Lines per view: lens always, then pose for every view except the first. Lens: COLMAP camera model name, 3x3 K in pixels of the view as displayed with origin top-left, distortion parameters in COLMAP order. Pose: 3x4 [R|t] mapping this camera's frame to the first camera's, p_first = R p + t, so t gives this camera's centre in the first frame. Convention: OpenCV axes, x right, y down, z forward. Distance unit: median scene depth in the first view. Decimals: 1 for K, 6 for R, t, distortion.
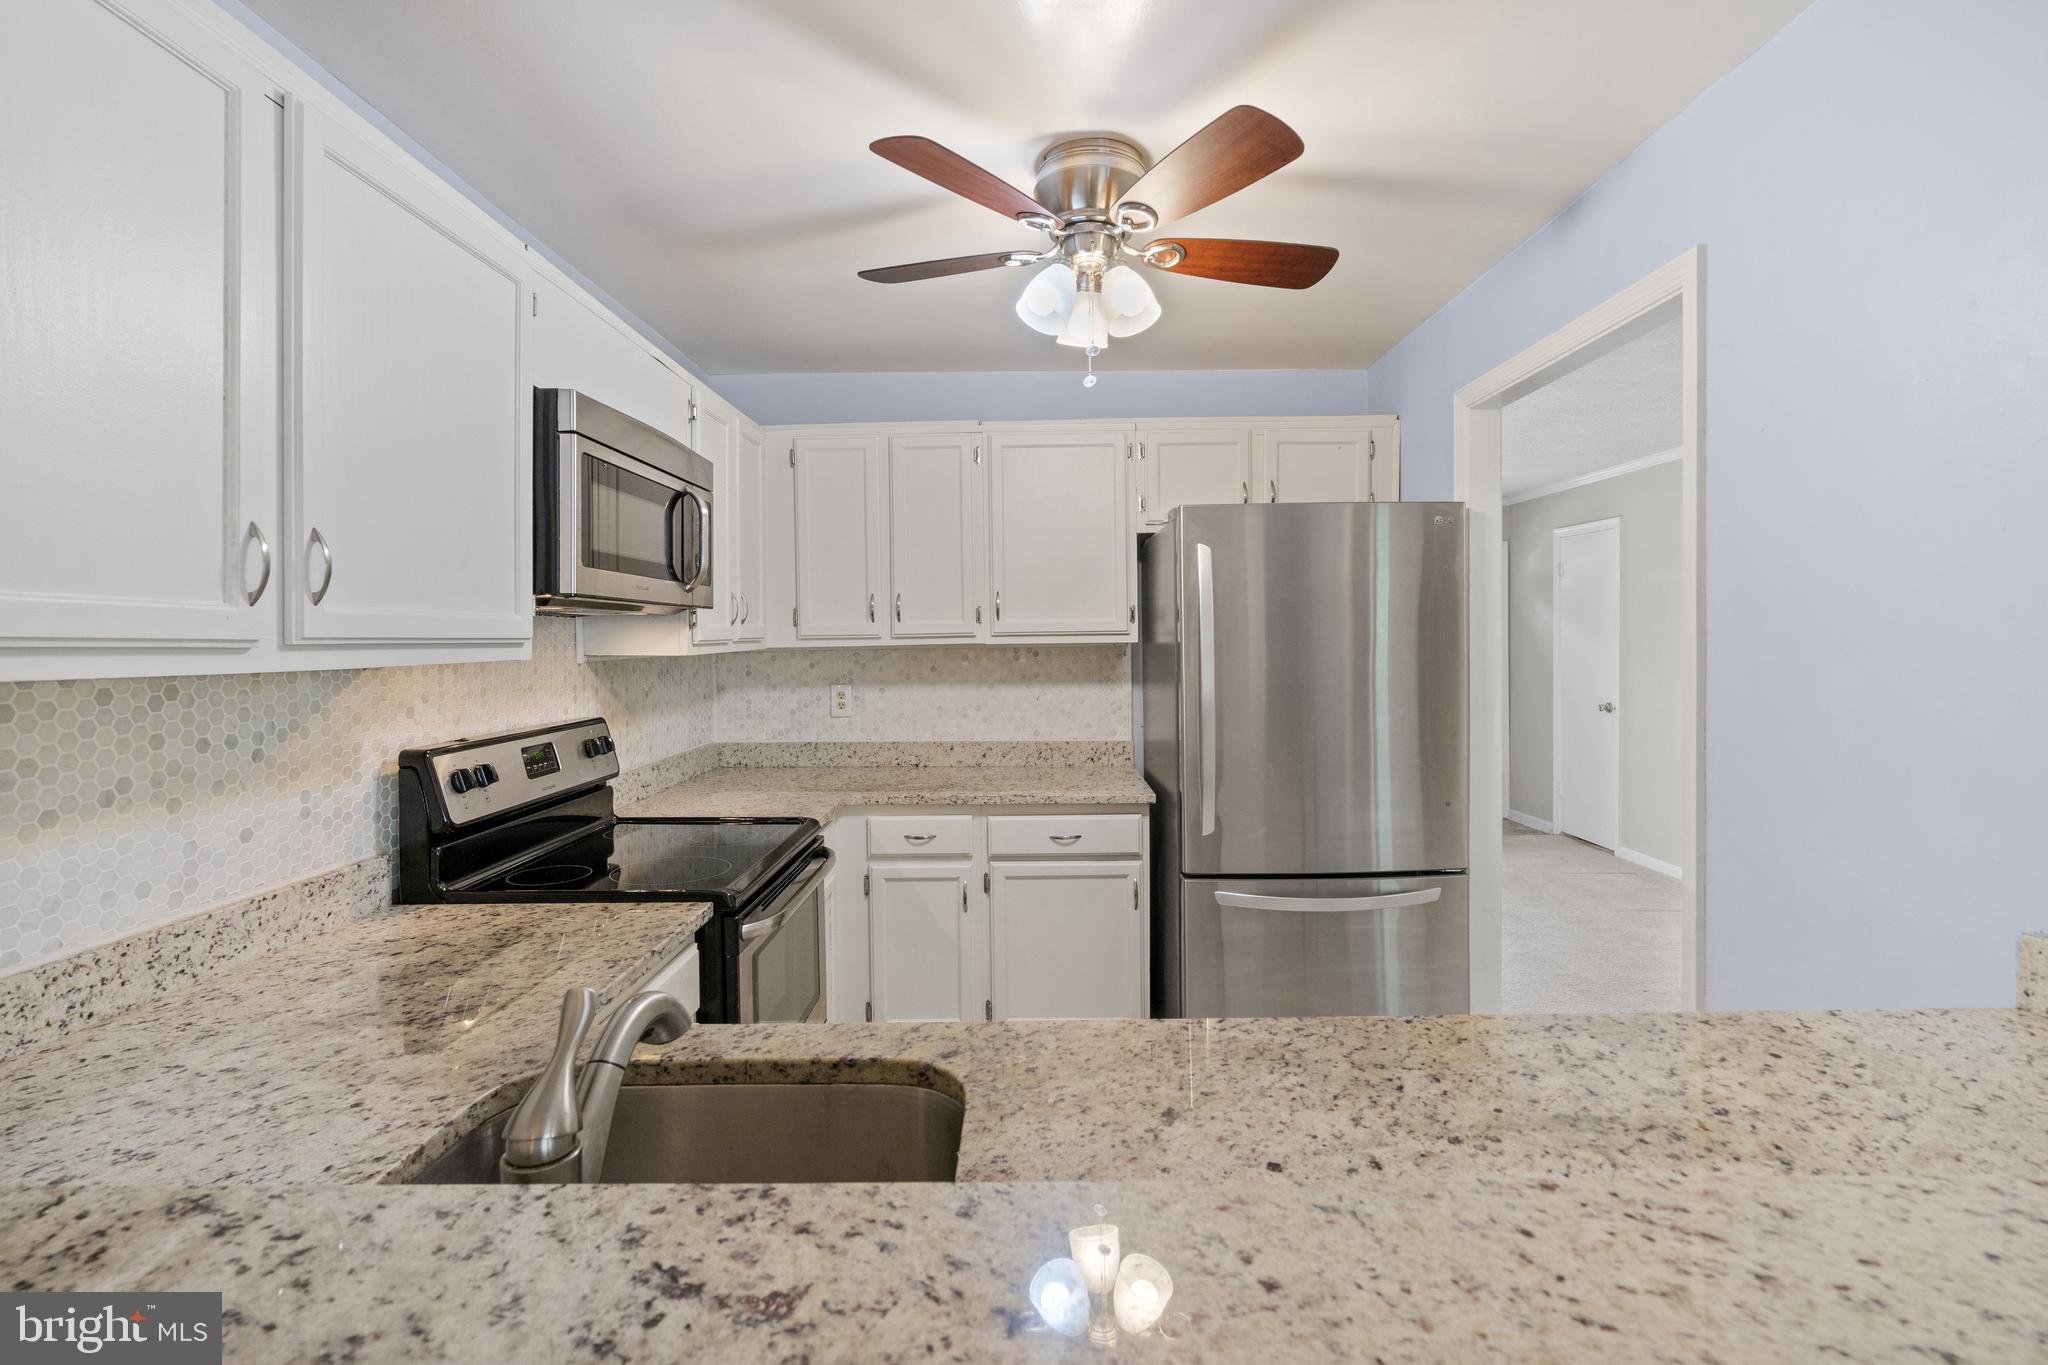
lens RADIAL K [[932.0, 0, 1022.7], [0, 932.0, 646.4], [0, 0, 1]] dist [-0.000742, 0.003039]
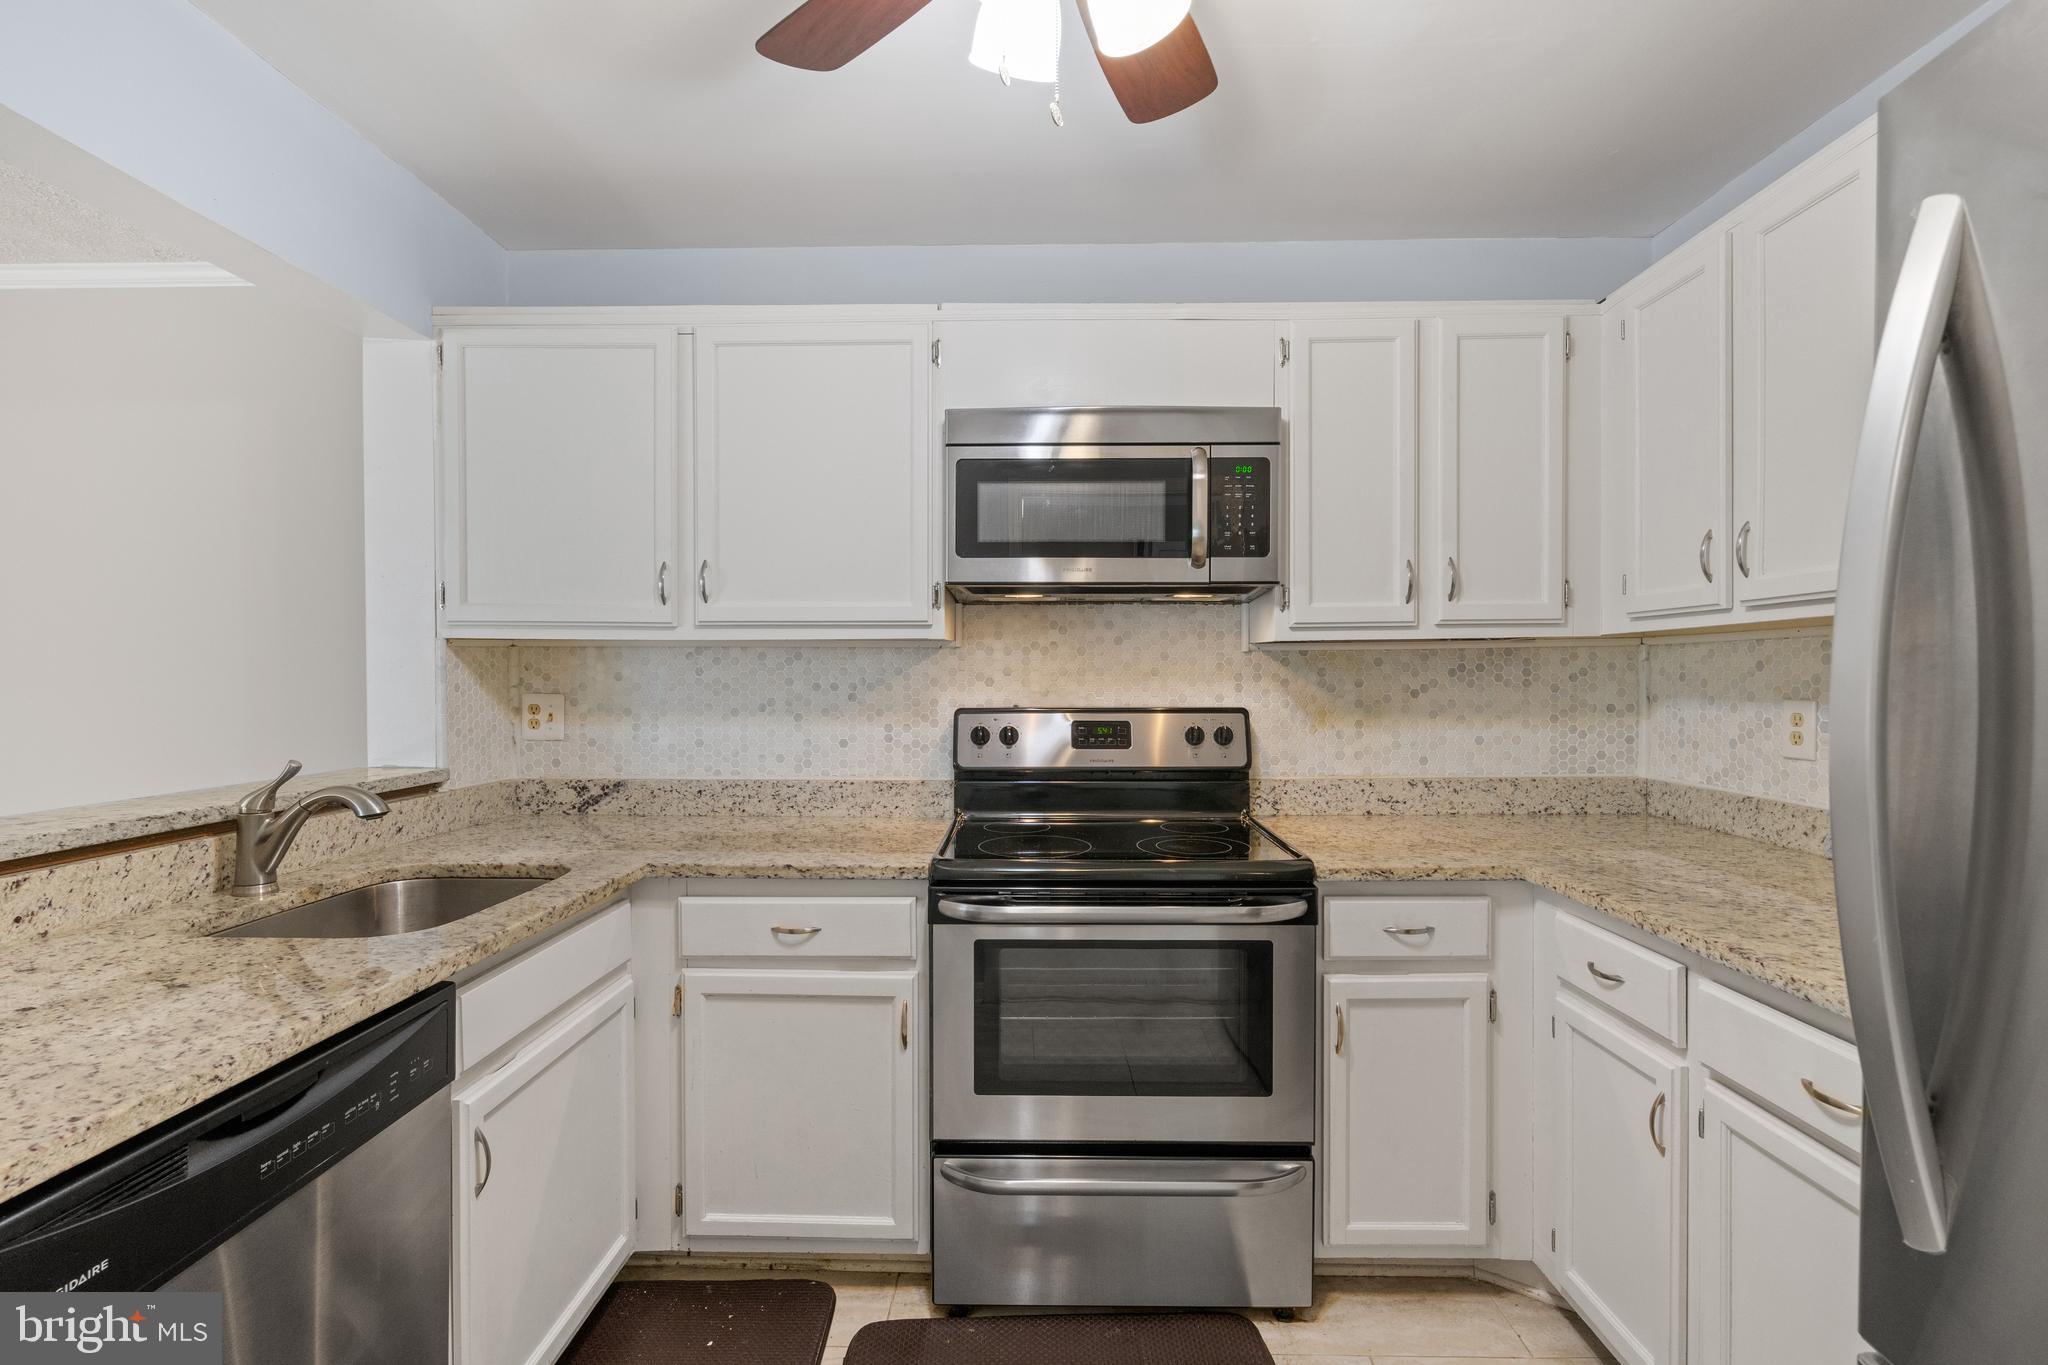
lens RADIAL K [[932.0, 0, 1021.2], [0, 932.0, 680.5], [0, 0, 1]] dist [-0.000742, 0.003039]
pose [[-0.006308, 0.019246, -0.999795, 0.798996], [-0.006893, 0.999790, 0.019289, 0.050658], [0.999956, 0.007013, -0.006174, 1.248063]]
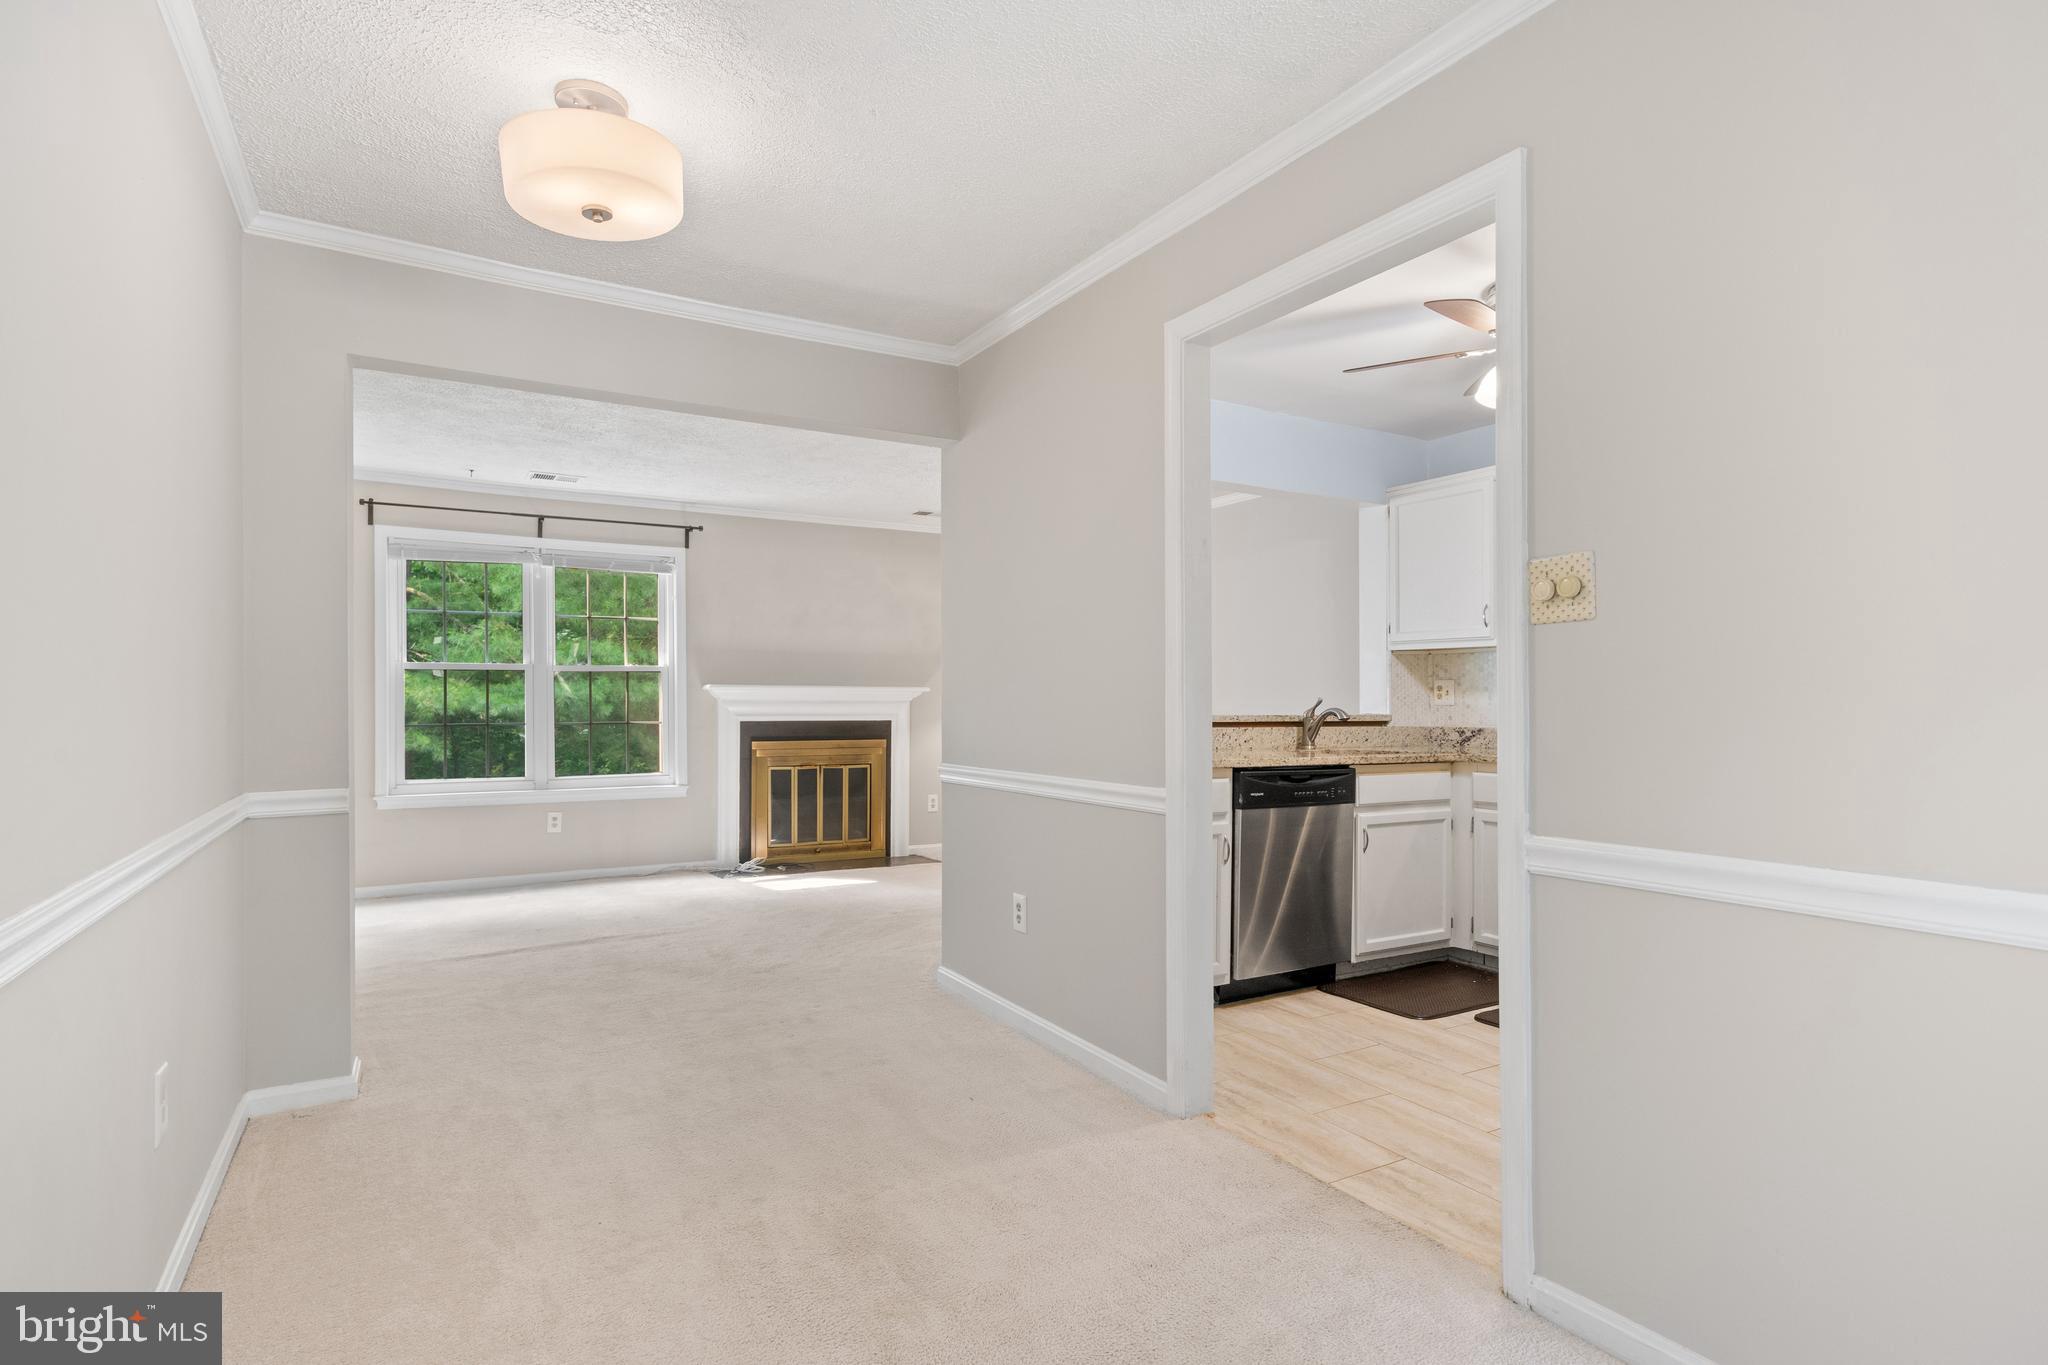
lens RADIAL K [[1045.6, 0, 1025.7], [0, 1045.6, 708.0], [0, 0, 1]] dist [0.000271, 0.001762]
pose [[-0.852428, 0.009376, -0.522761, 2.012045], [0.002641, 0.999904, 0.013626, 0.149082], [0.522839, 0.010235, -0.852370, 2.504842]]
